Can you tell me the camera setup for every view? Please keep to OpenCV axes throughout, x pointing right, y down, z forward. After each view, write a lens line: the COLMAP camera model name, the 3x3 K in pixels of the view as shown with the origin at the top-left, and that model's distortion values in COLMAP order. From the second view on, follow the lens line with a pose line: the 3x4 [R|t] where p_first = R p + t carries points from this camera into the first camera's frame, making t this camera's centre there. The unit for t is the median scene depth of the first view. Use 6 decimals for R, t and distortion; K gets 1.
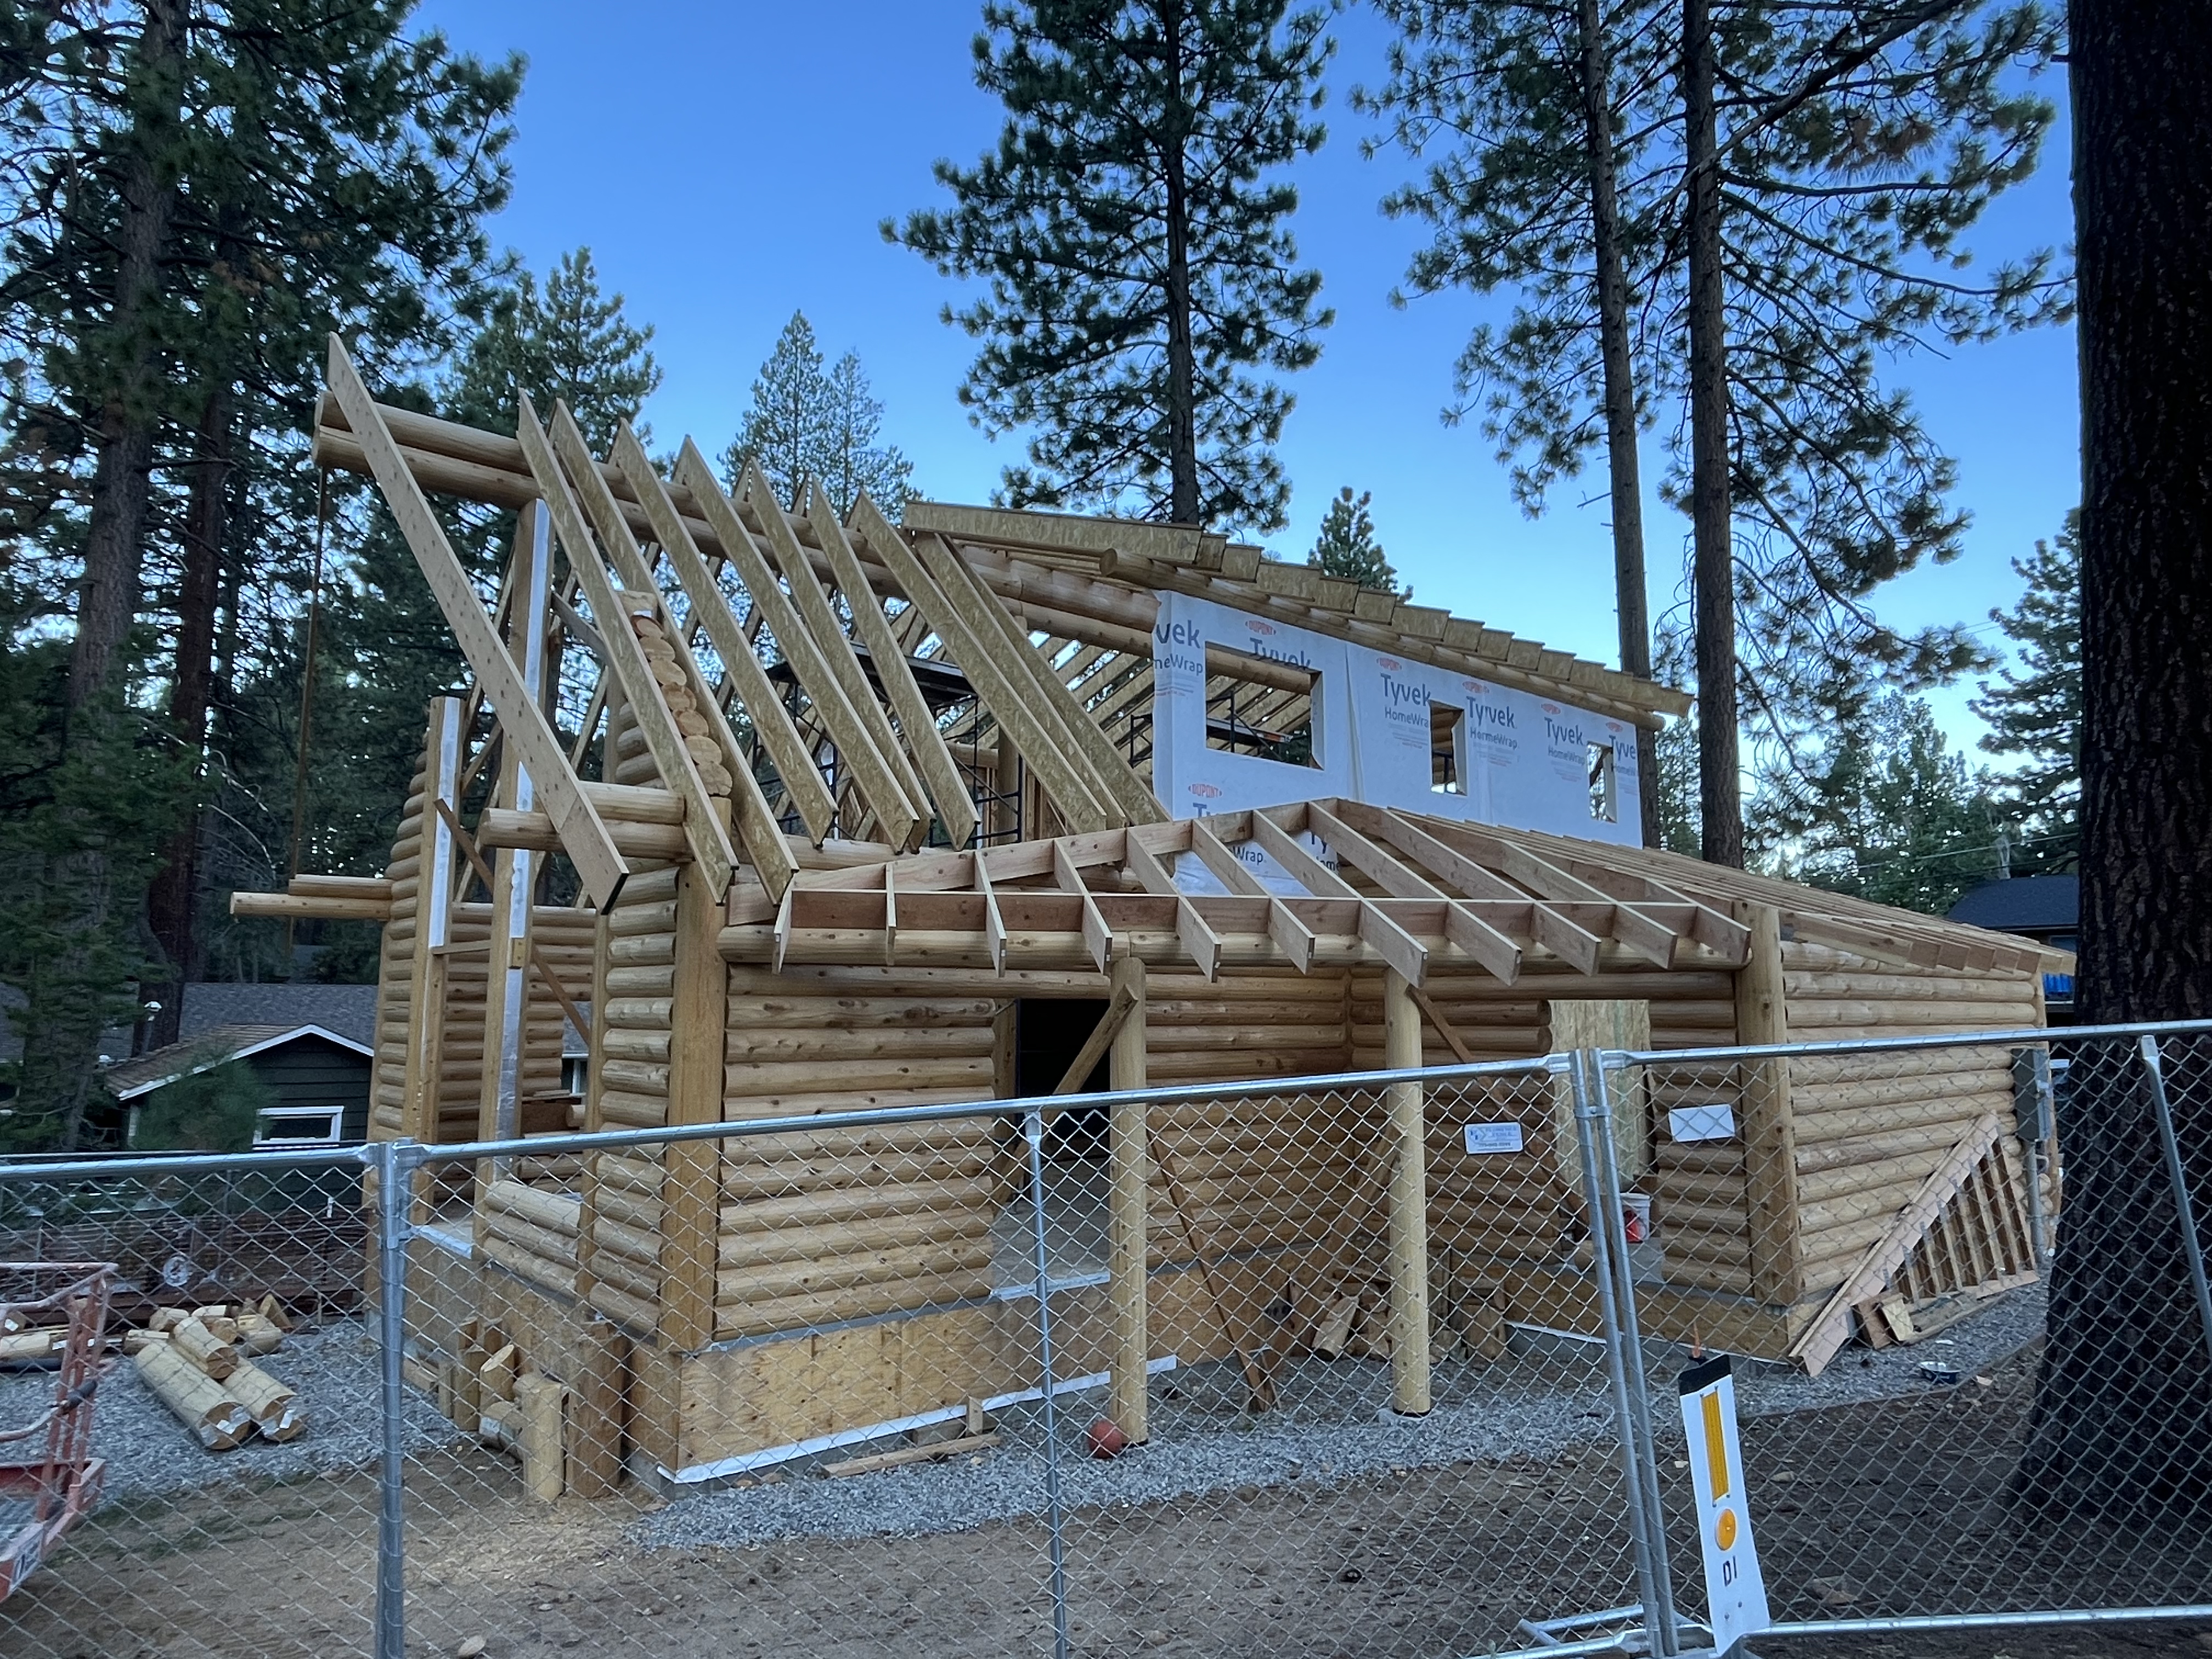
lens RADIAL K [[1339.8, 0, 1106.7], [0, 1339.8, 825.7], [0, 0, 1]] dist [-0.012392, 0.015650]
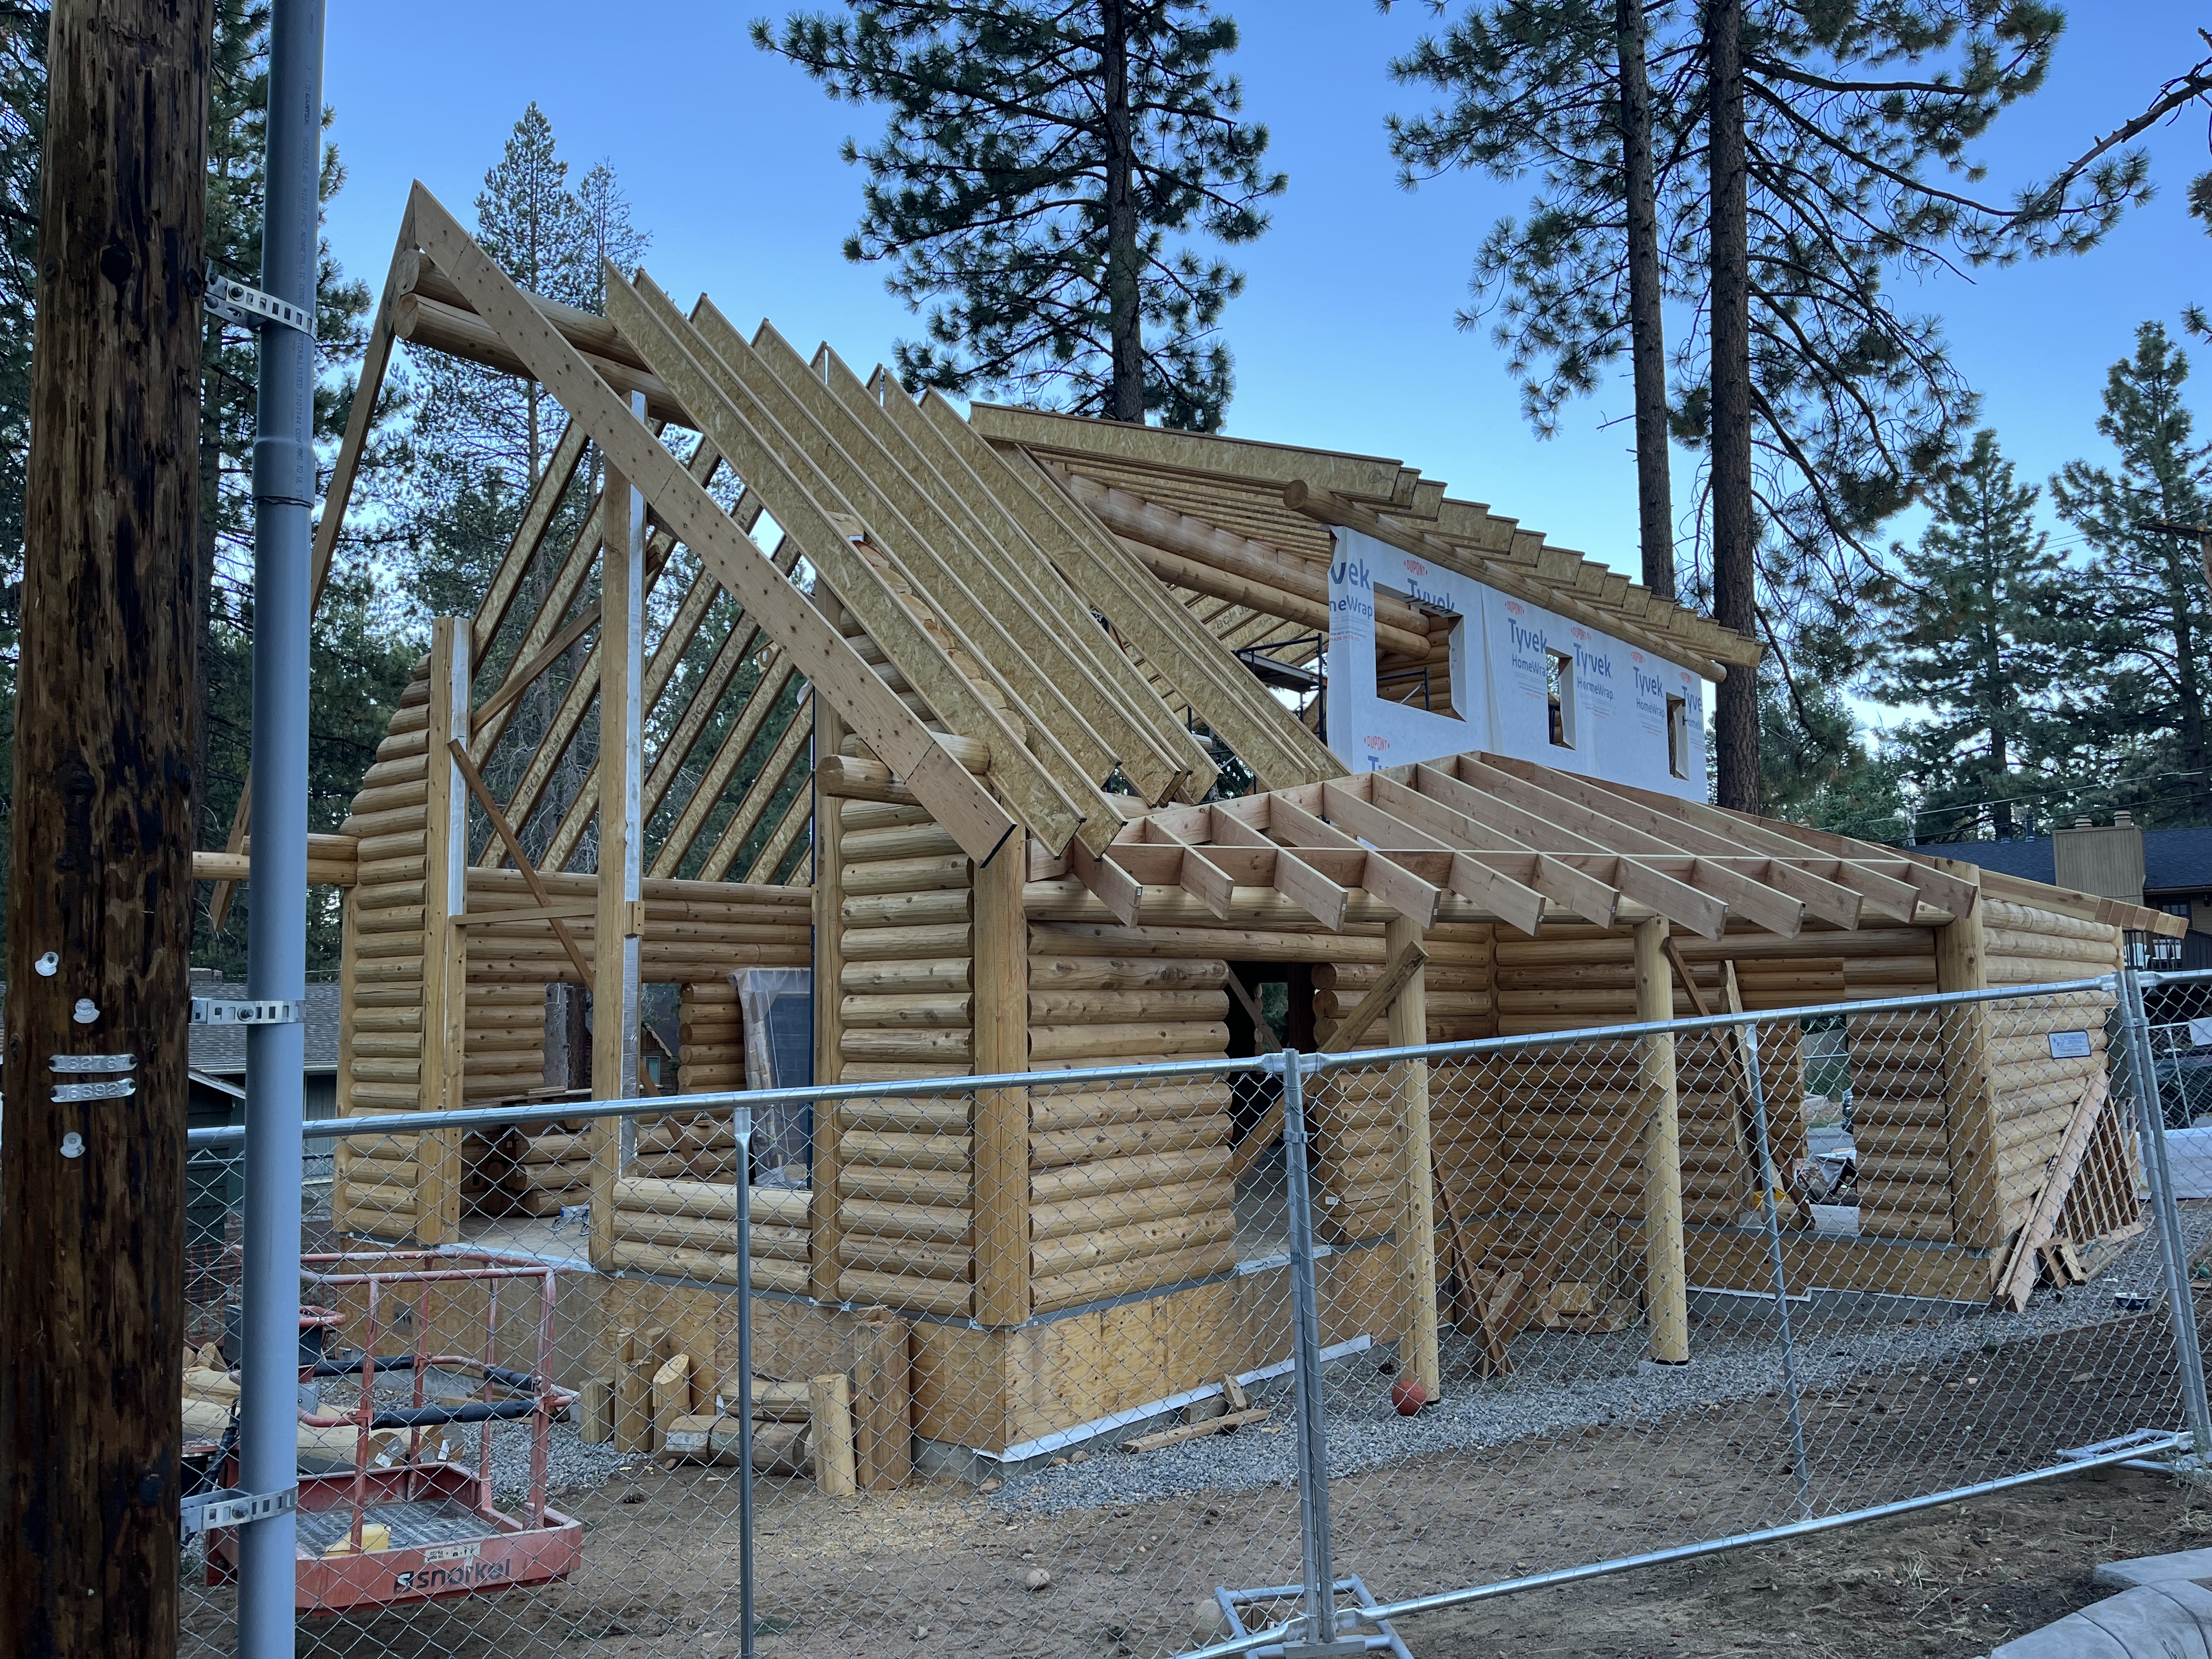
lens RADIAL K [[1687.4, 0, 1093.8], [0, 1687.4, 839.2], [0, 0, 1]] dist [0.046699, -0.051209]
pose [[0.984331, 0.002564, 0.176311, -0.172511], [-0.008753, 0.999372, 0.034335, 0.001378], [-0.176112, -0.035341, 0.983736, -0.069471]]
